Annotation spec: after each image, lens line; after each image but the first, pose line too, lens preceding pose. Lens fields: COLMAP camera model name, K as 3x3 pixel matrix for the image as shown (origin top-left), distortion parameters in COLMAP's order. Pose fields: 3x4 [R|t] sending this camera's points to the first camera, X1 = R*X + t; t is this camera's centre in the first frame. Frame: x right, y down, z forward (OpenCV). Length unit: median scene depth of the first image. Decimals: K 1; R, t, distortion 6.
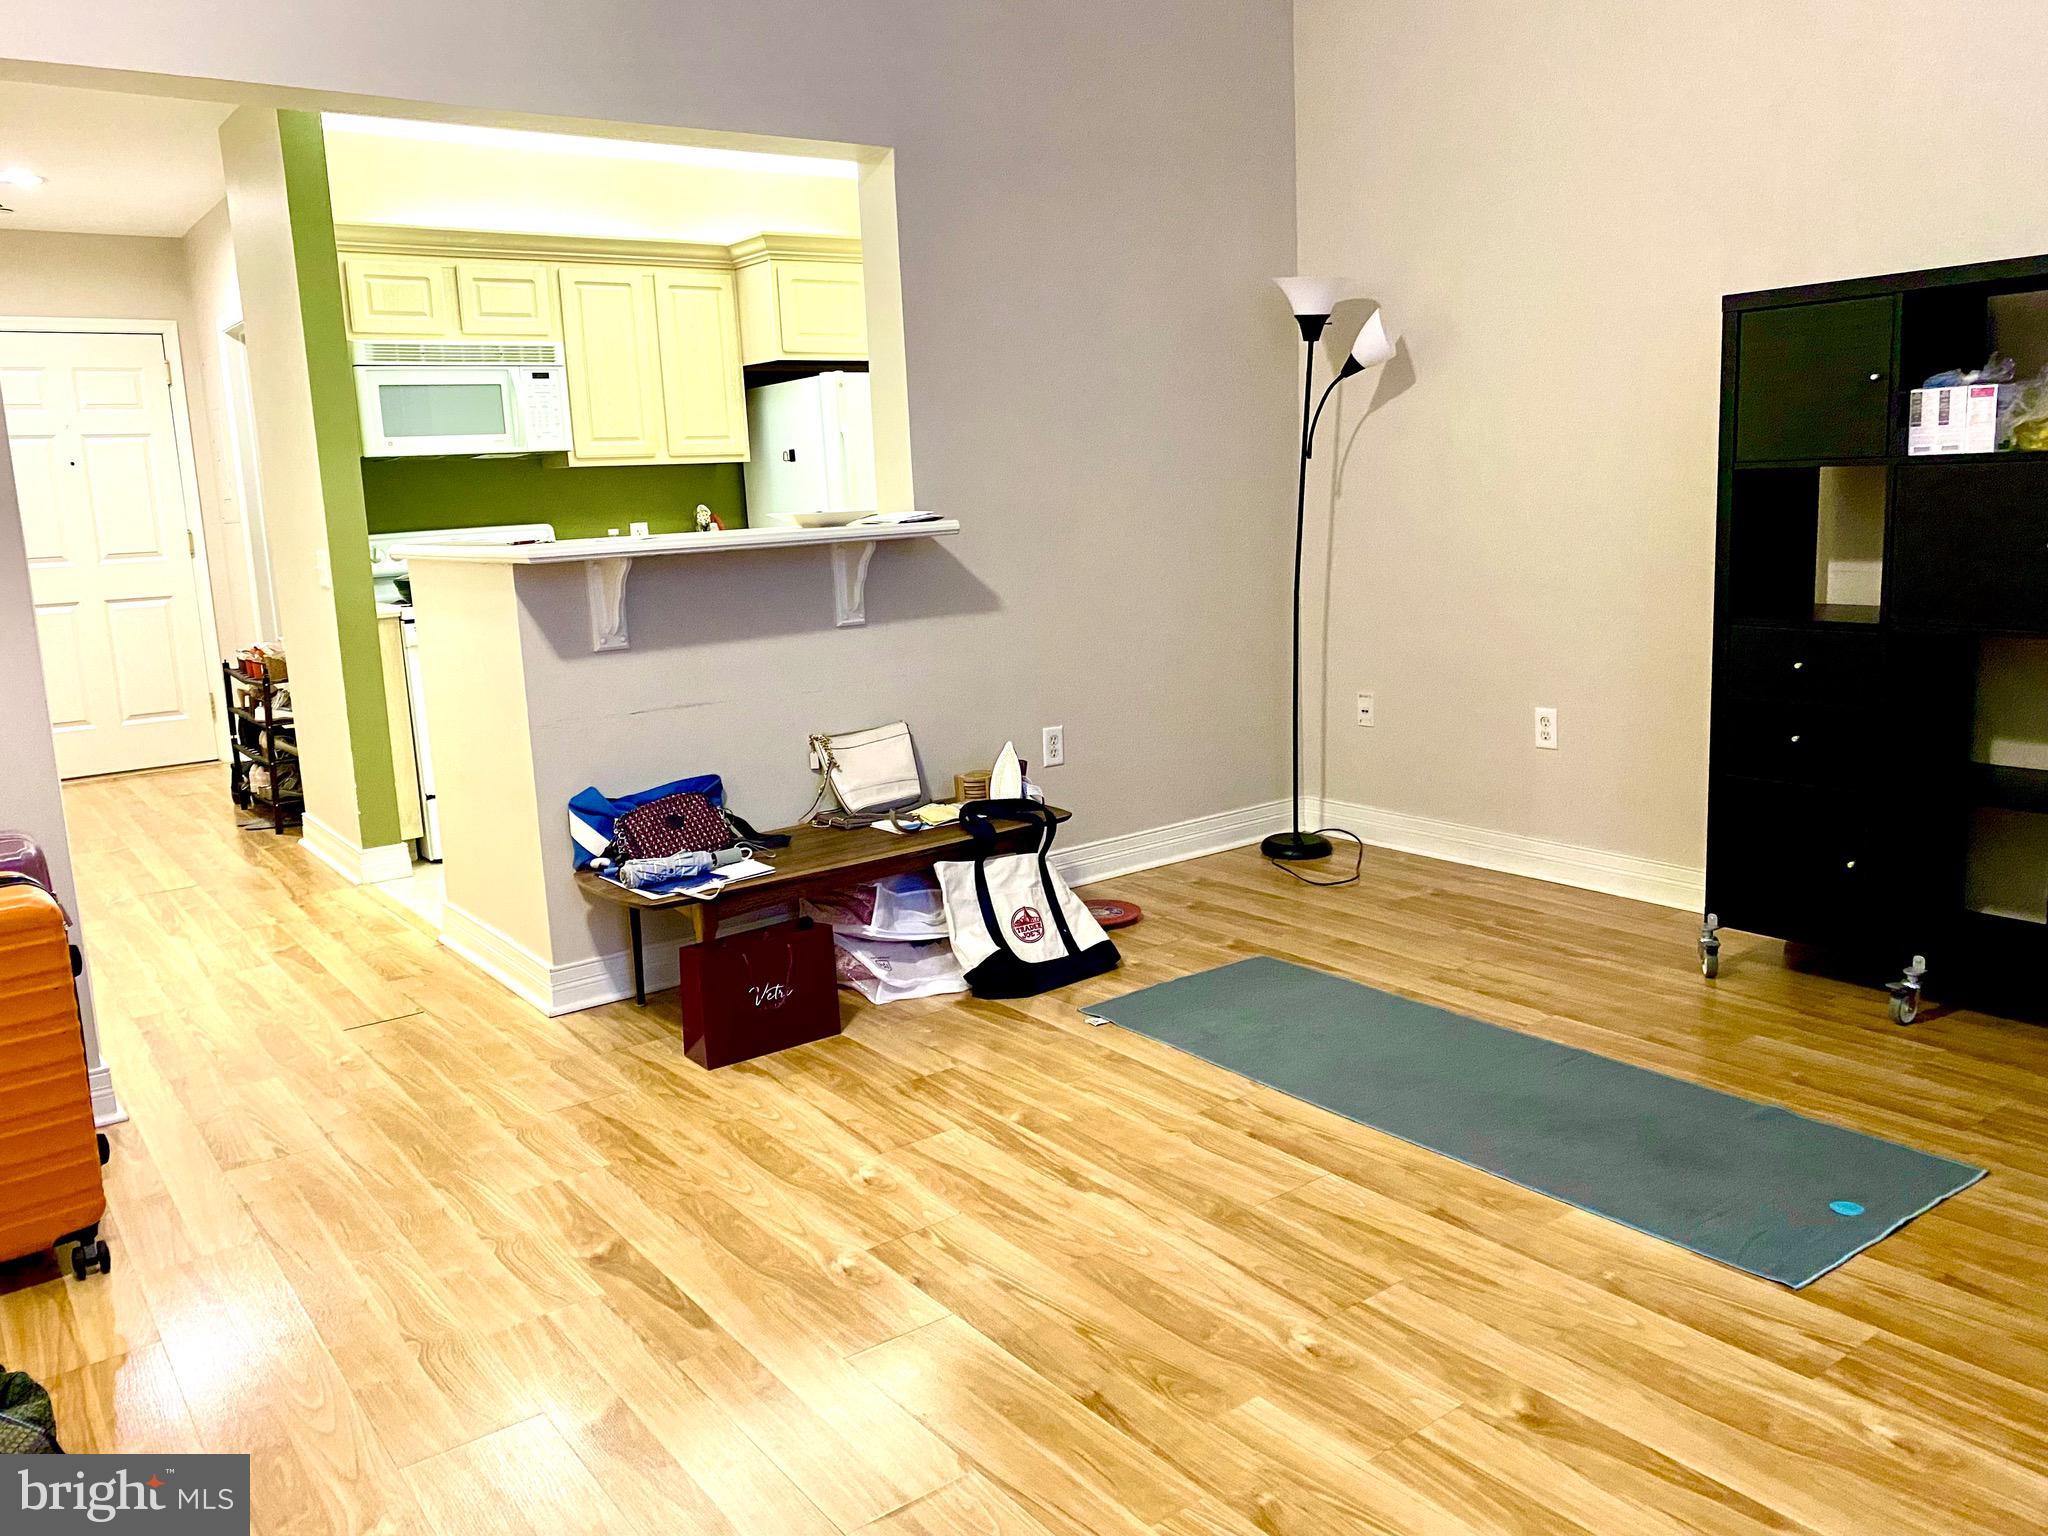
lens RADIAL K [[1561.2, 0, 1024.0], [0, 1561.2, 768.0], [0, 0, 1]] dist [0.070917, -0.095257]
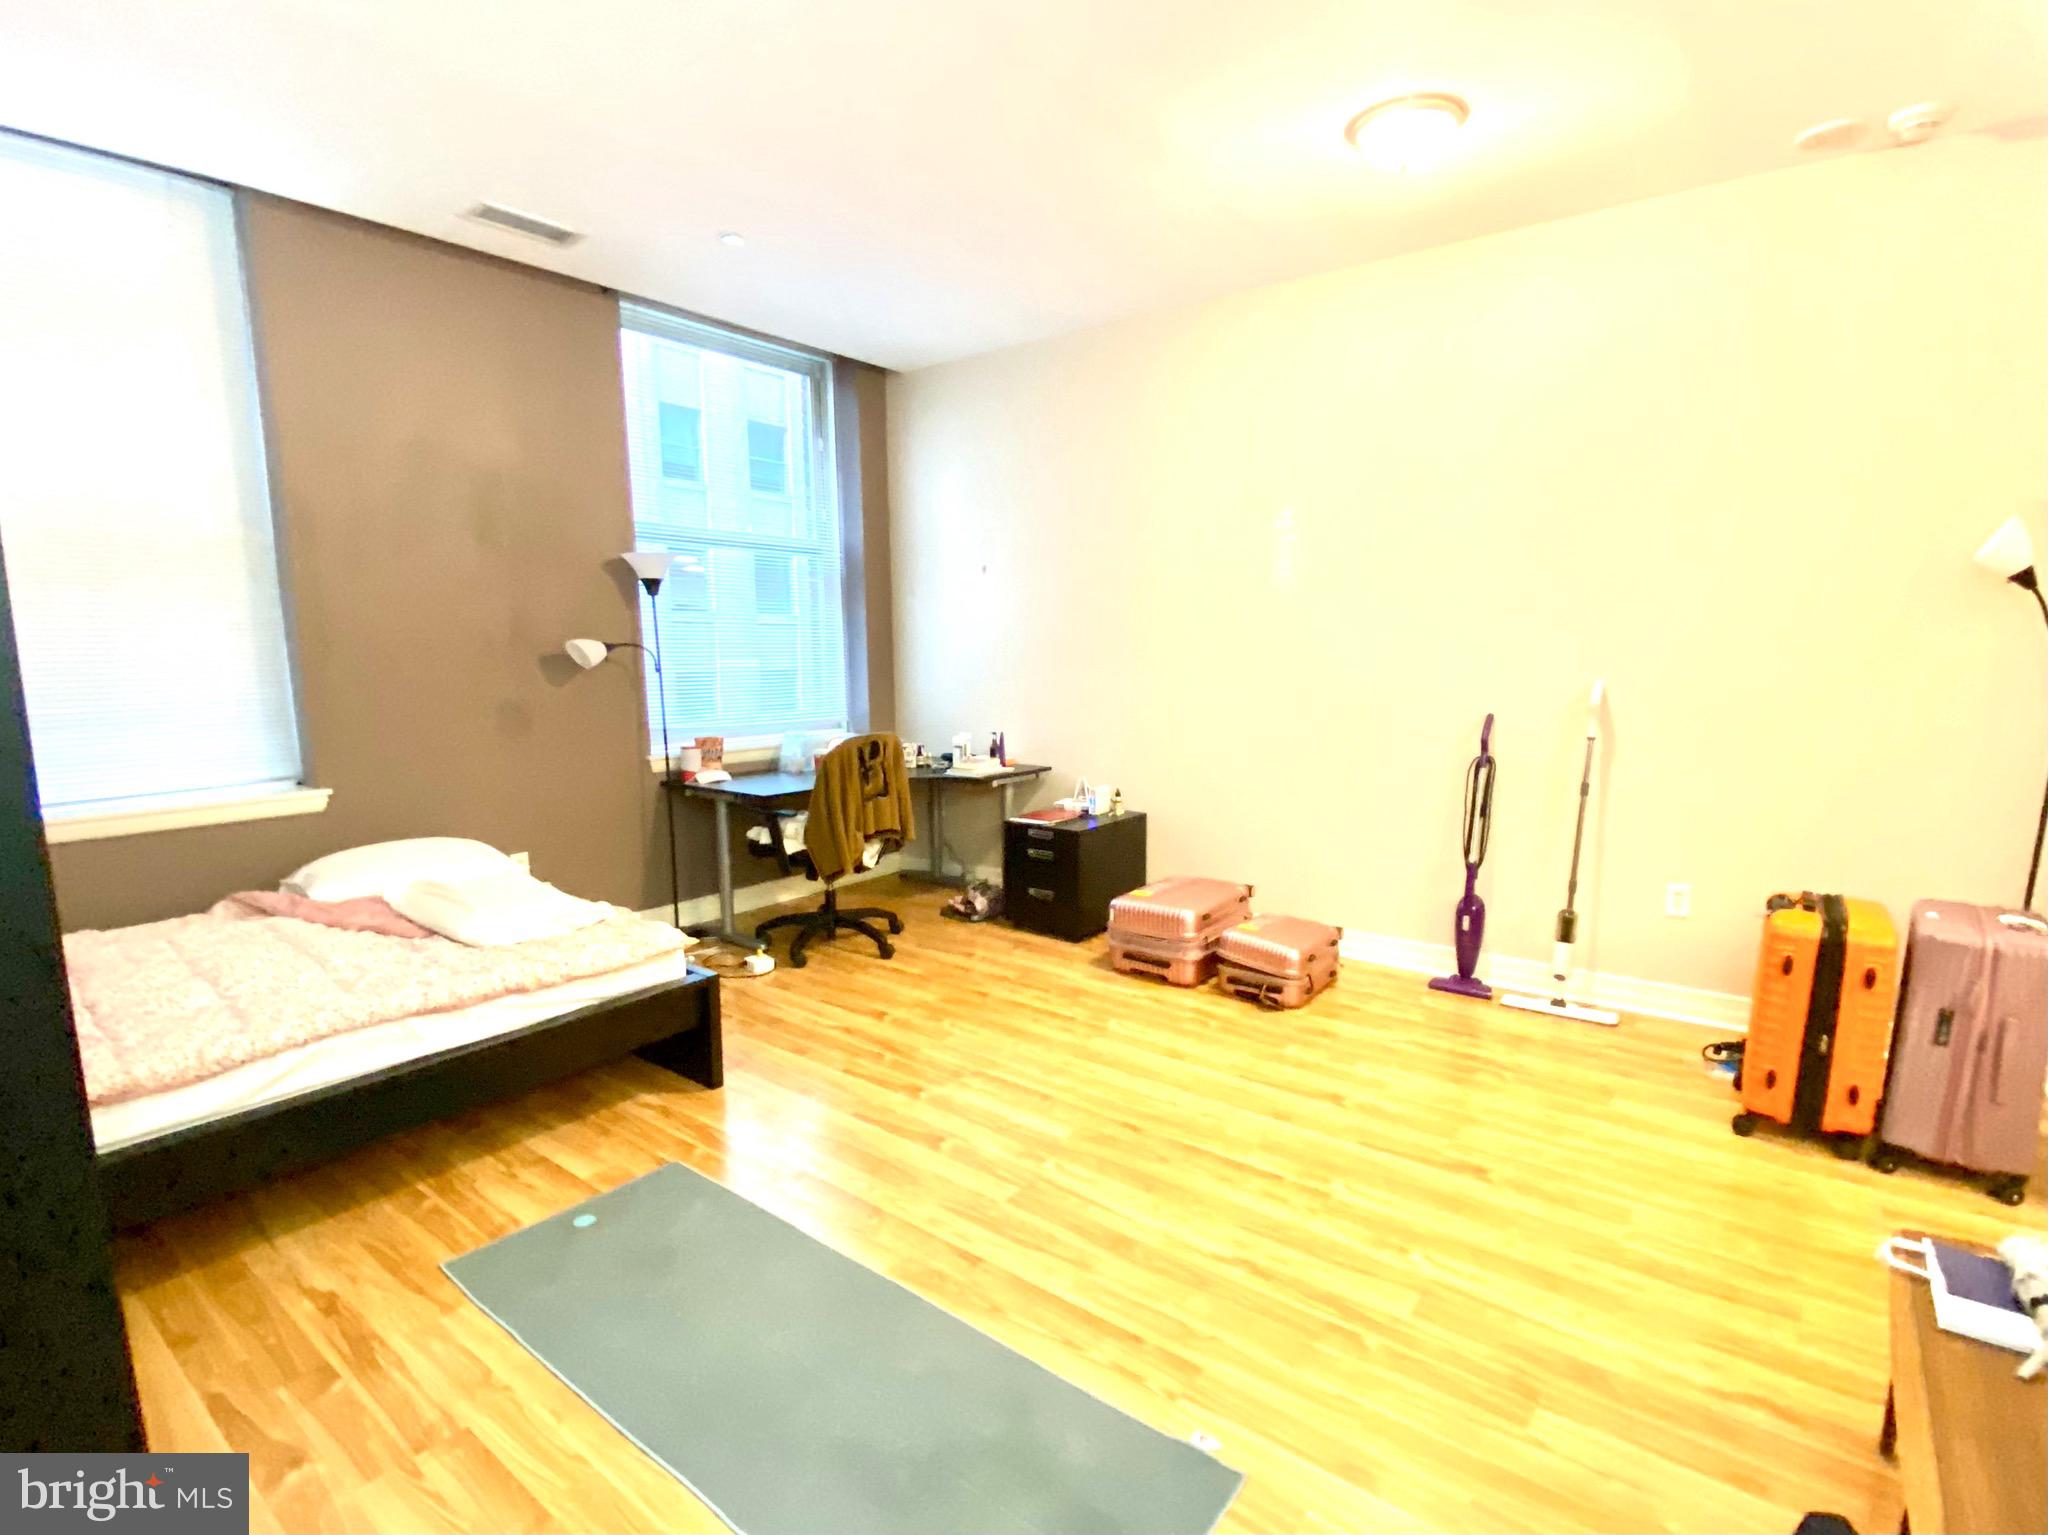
lens RADIAL K [[992.0, 0, 1015.5], [0, 992.0, 798.9], [0, 0, 1]] dist [0.074617, -0.066083]
pose [[-0.962978, 0.093344, -0.252904, 0.263791], [0.002003, 0.940591, 0.339536, -0.251864], [0.269573, 0.326459, -0.905955, 1.066743]]
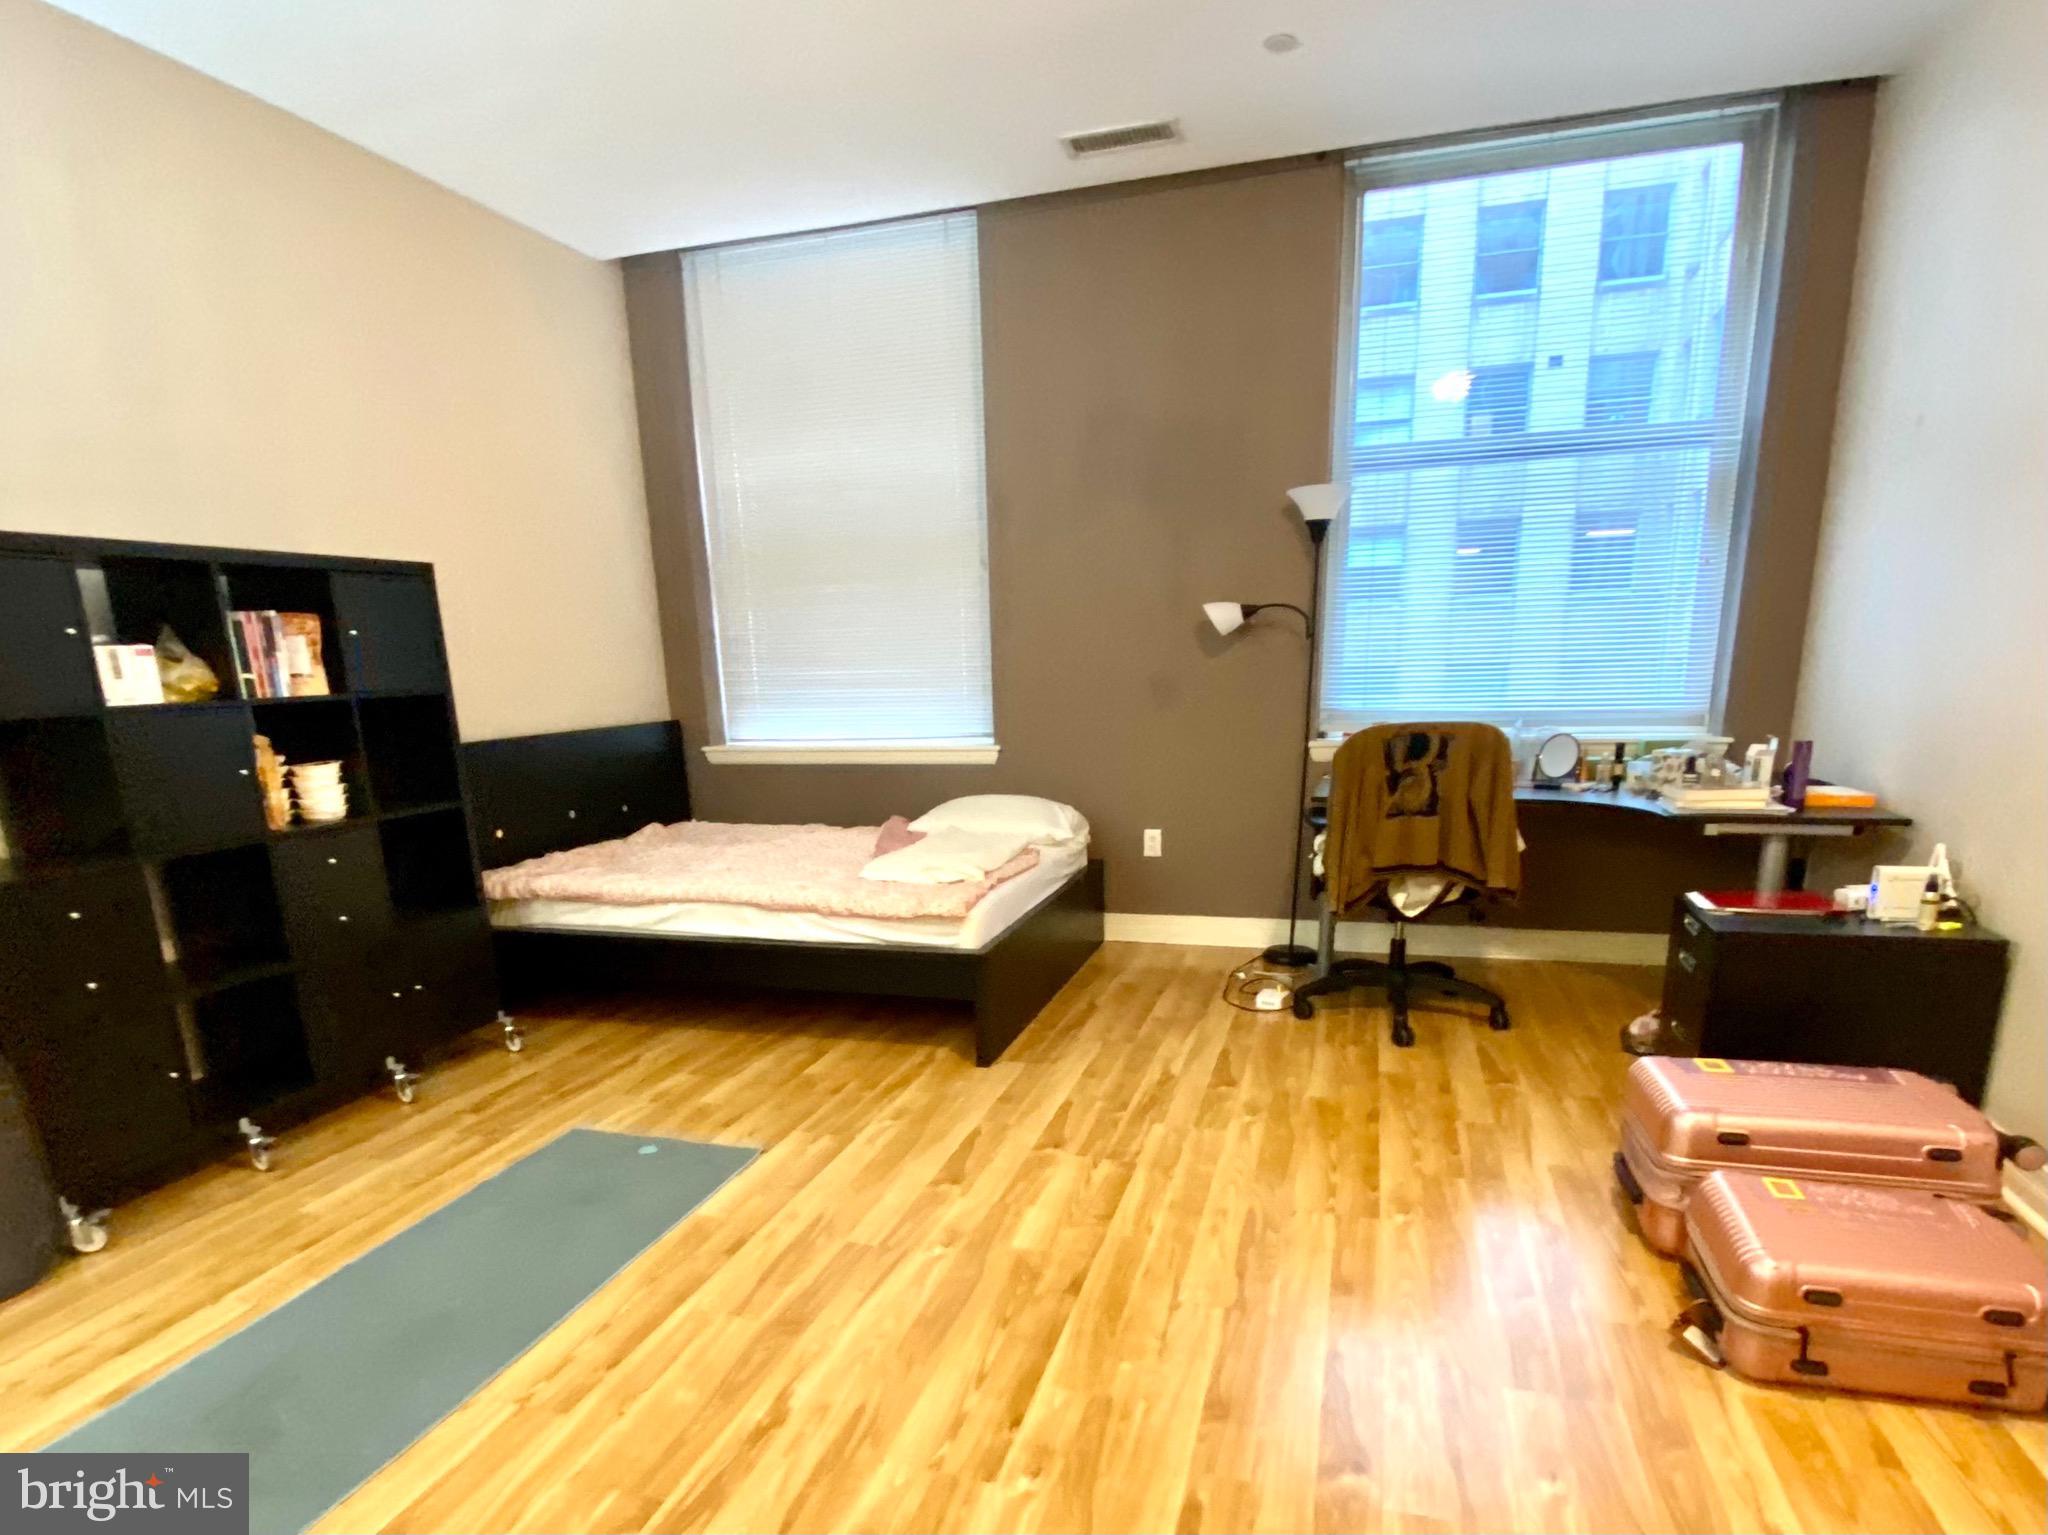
lens RADIAL K [[1155.8, 0, 1001.5], [0, 1155.8, 968.2], [0, 0, 1]] dist [0.060805, -0.054109]
pose [[-0.586184, -0.148324, 0.796485, -0.390538], [0.204450, 0.924200, 0.322575, -0.130942], [-0.783957, 0.351930, -0.511427, 0.788136]]
